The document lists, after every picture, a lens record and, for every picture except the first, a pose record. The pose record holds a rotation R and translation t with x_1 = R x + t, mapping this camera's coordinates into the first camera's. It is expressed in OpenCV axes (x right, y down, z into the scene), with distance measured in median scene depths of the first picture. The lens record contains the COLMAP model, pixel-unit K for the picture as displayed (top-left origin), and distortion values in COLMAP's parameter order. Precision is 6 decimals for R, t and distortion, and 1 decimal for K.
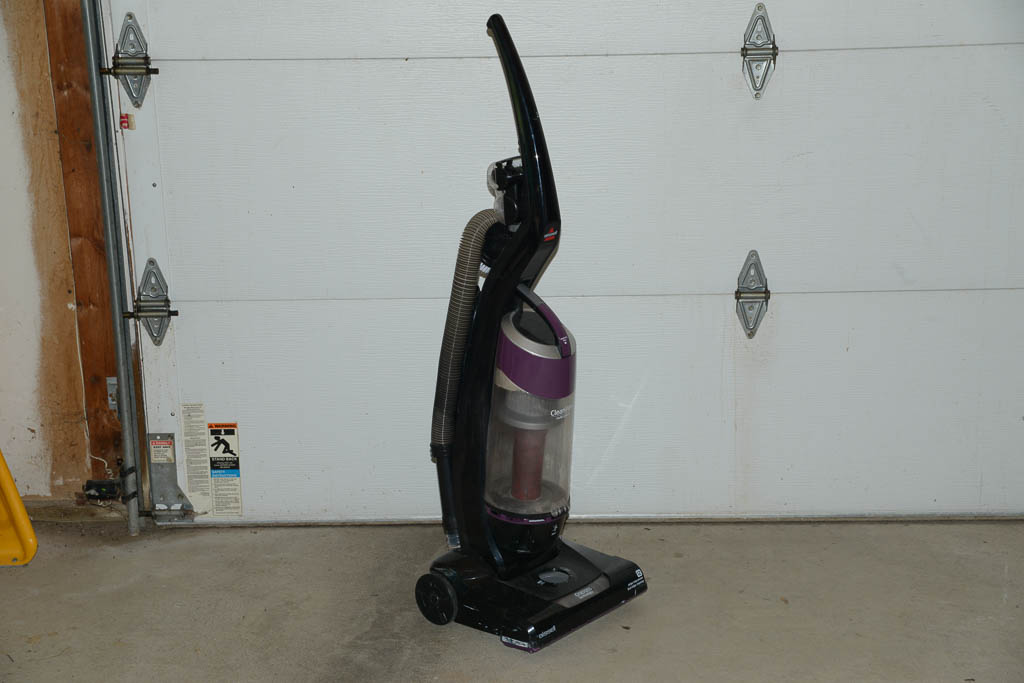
lens RADIAL K [[1782.9, 0, 512.0], [0, 1782.9, 341.5], [0, 0, 1]] dist [0.198192, 0.060592]
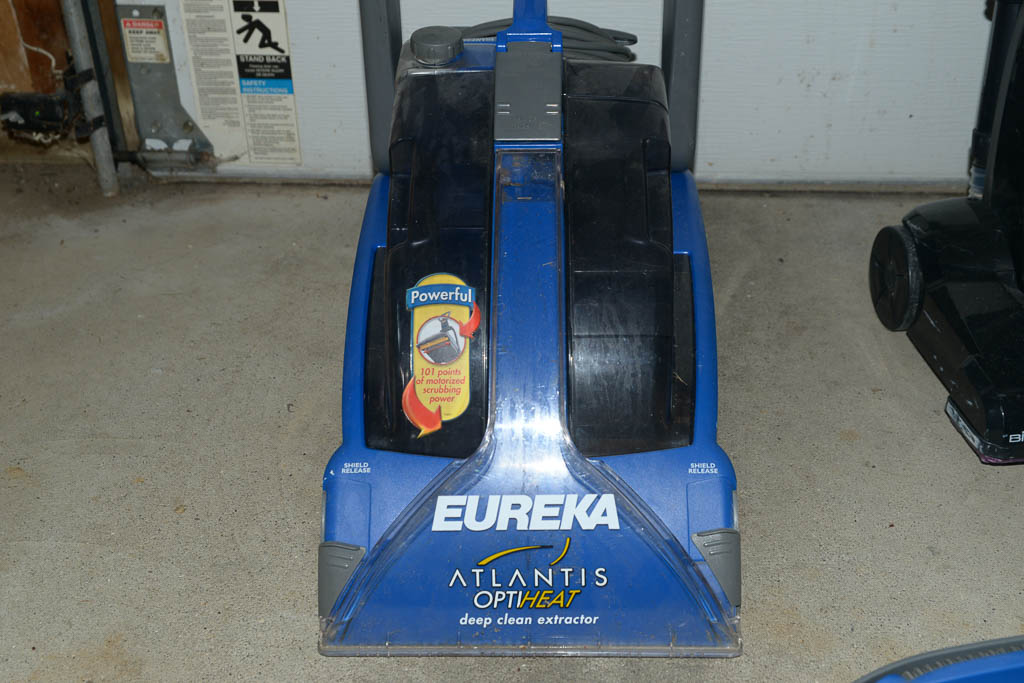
lens RADIAL K [[1316.7, 0, 512.0], [0, 1316.7, 341.5], [0, 0, 1]] dist [0.044693, 0.079207]
pose [[0.998869, 0.027882, -0.038503, -0.069996], [-0.015604, 0.957363, 0.288467, 0.031812], [0.044905, -0.287540, 0.956715, 0.609748]]
